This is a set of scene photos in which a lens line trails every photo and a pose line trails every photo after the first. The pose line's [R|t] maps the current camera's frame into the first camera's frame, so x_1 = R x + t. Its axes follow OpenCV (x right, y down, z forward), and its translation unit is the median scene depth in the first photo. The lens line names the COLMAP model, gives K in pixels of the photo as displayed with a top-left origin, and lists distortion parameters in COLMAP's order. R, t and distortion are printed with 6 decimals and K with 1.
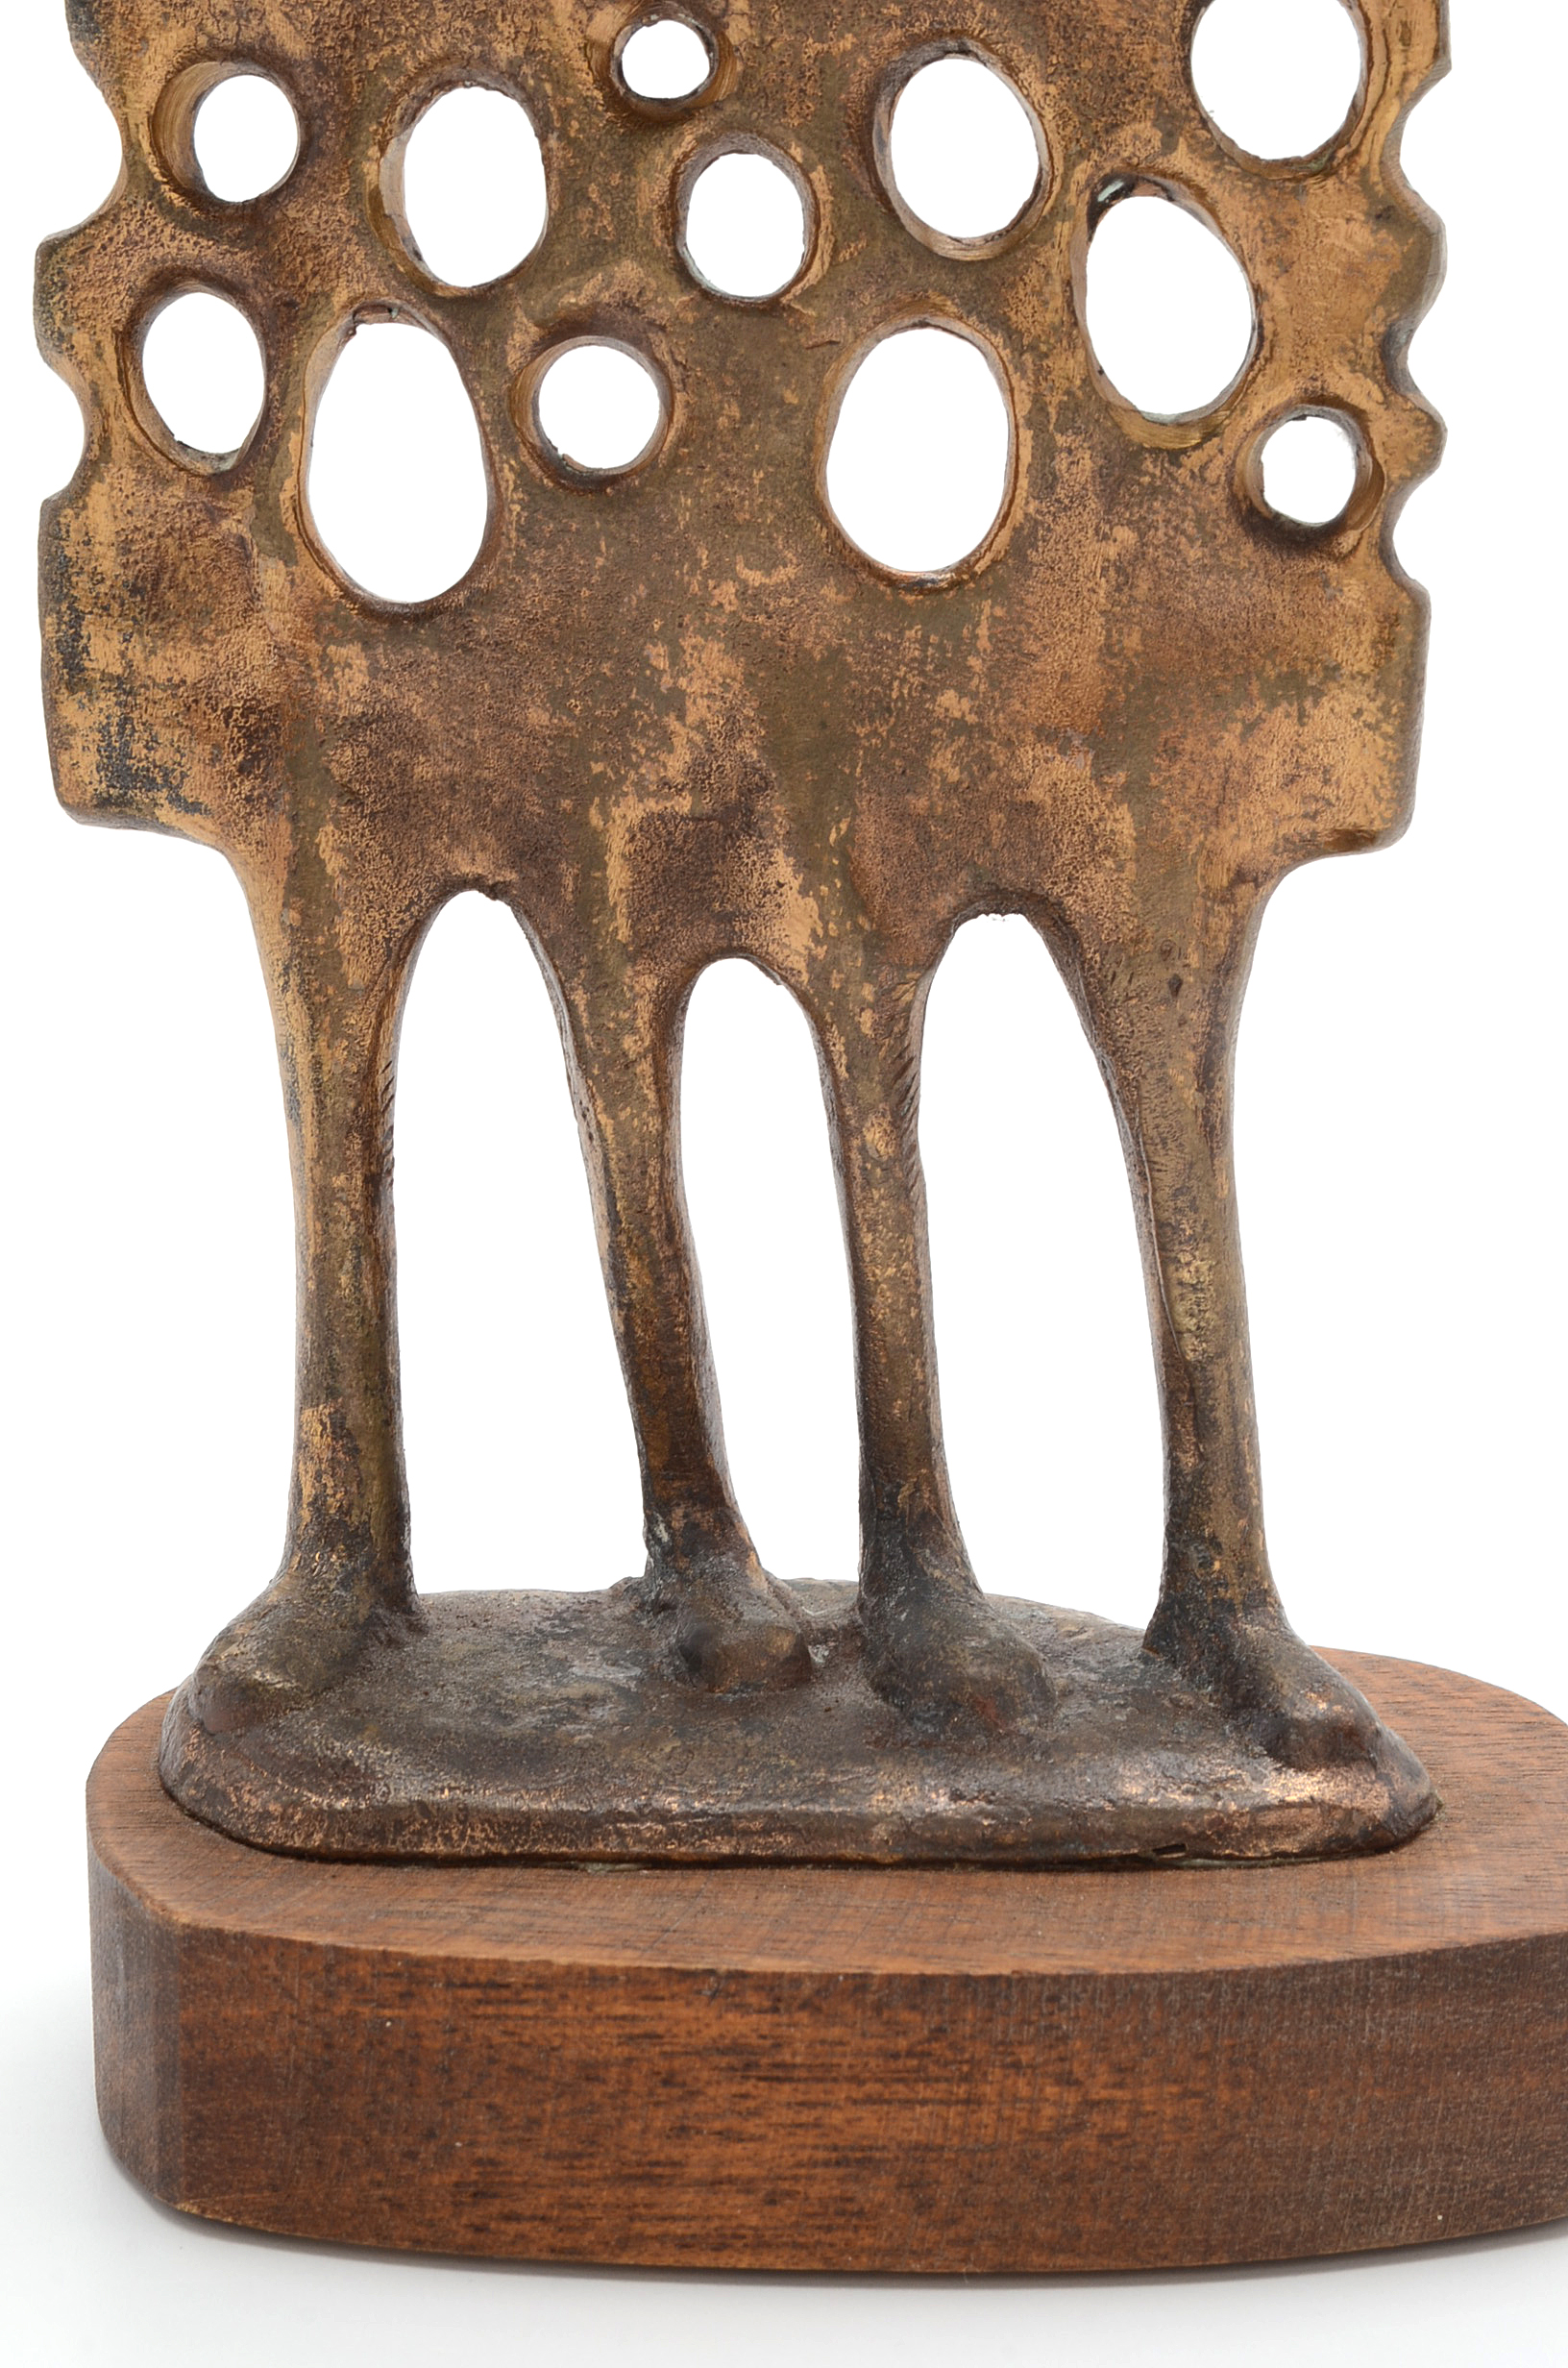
lens RADIAL K [[4418.7, 0, 775.0], [0, 4418.7, 1182.4], [0, 0, 1]] dist [0.009986, 0.000000]
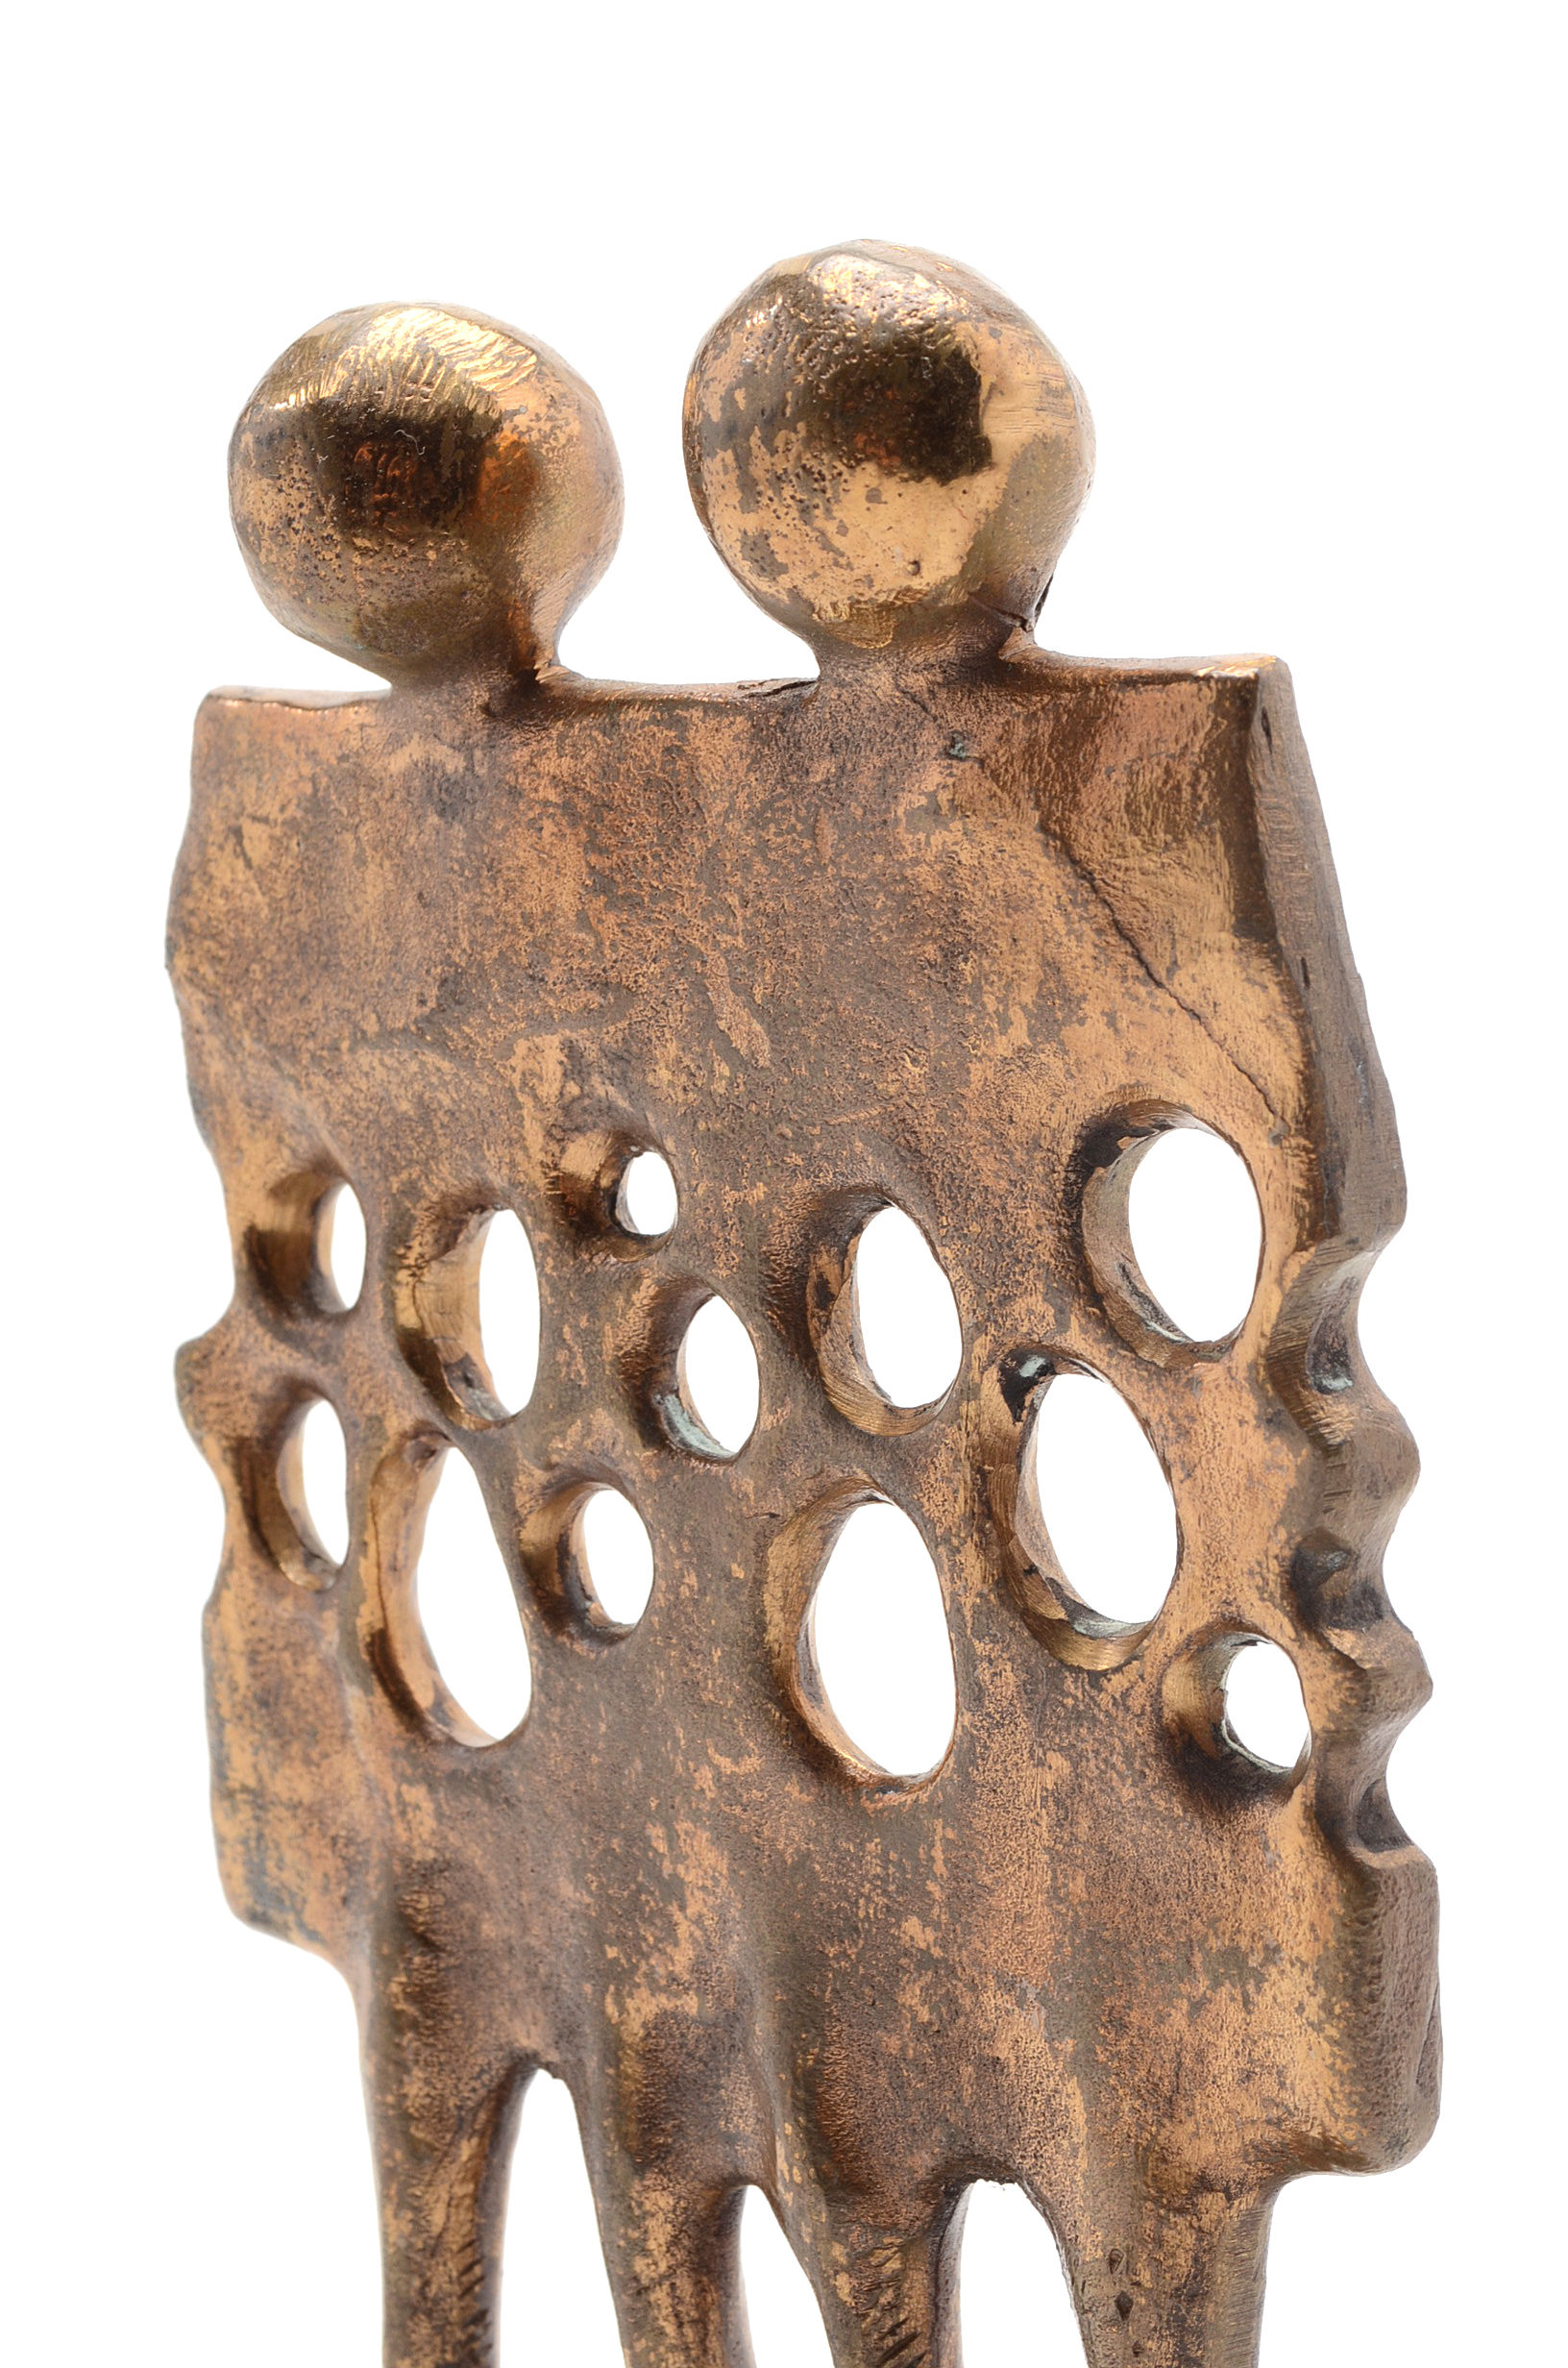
lens RADIAL K [[5038.9, 0, 780.2], [0, 5038.9, 1165.5], [0, 0, 1]] dist [0.020076, 0.000000]
pose [[0.825340, 0.033024, -0.563670, 0.568511], [-0.114845, 0.987239, -0.110319, -0.145159], [0.552834, 0.155785, 0.818600, 0.162512]]
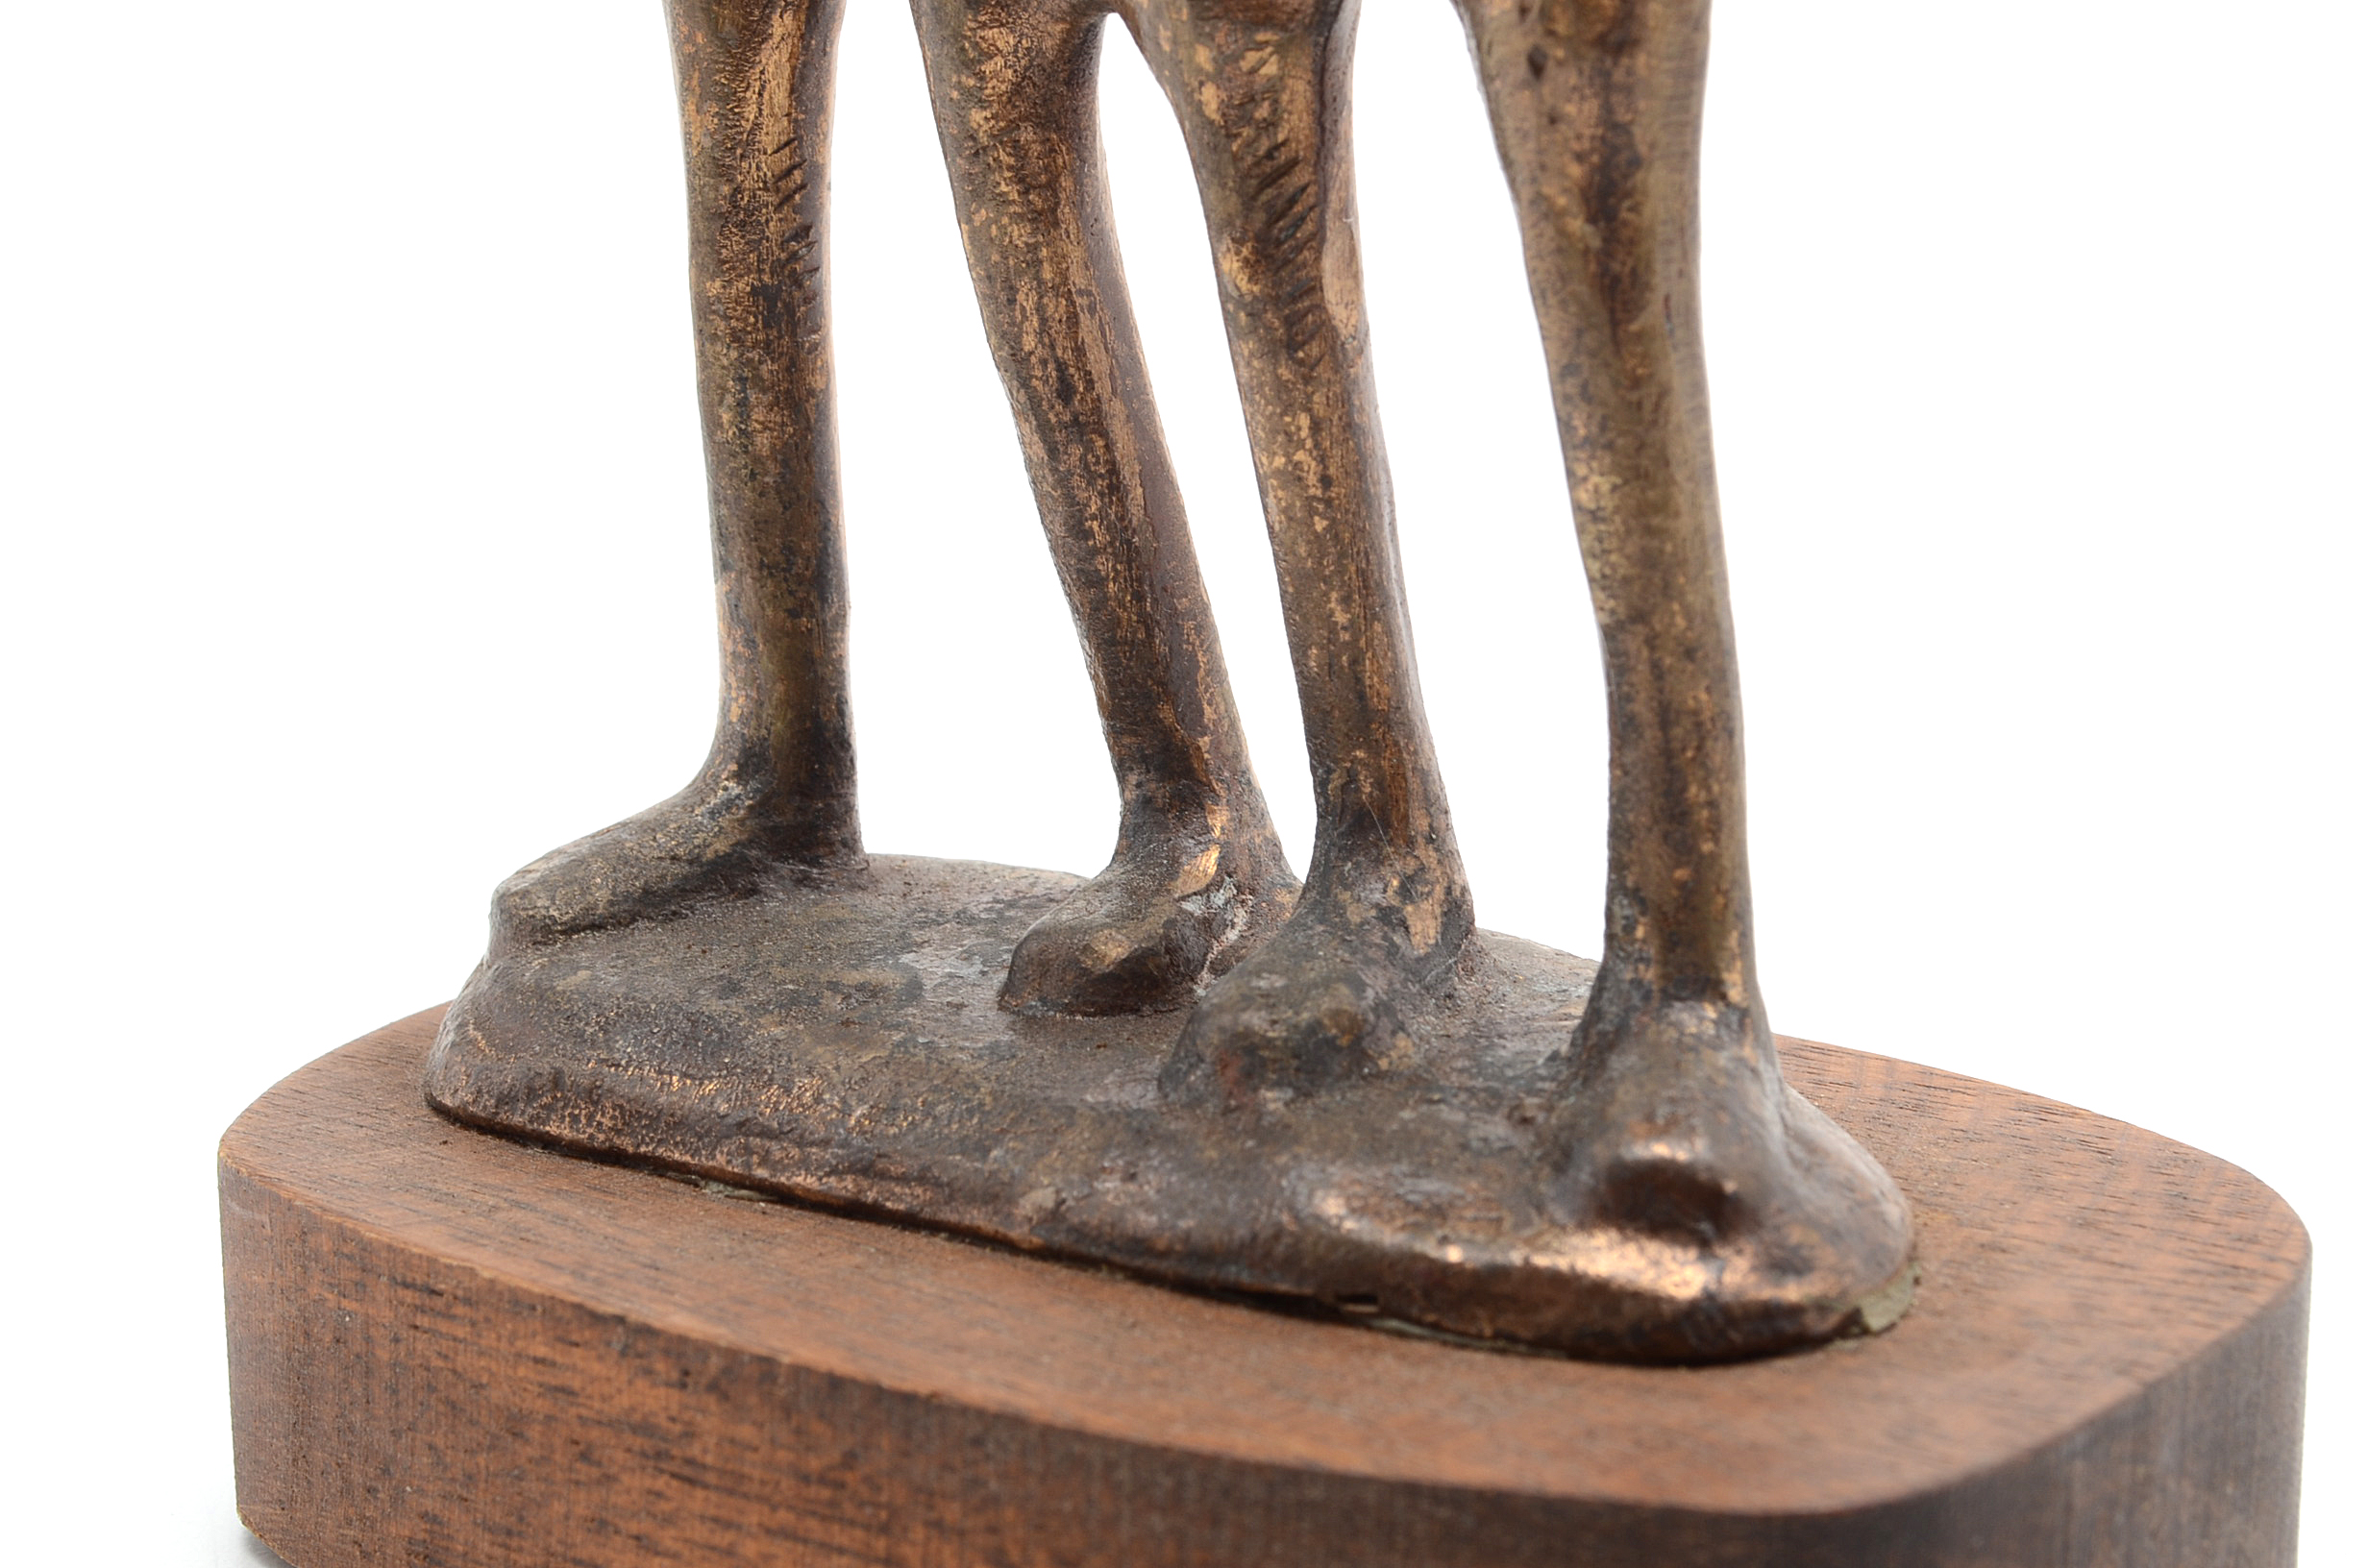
lens RADIAL K [[5185.1, 0, 1183.3], [0, 5185.1, 807.7], [0, 0, 1]] dist [0.031082, 0.000000]
pose [[0.810925, 0.120831, -0.572538, 0.526459], [-0.103499, 0.992639, 0.062897, 0.025711], [0.575924, 0.008253, 0.817462, 0.316877]]
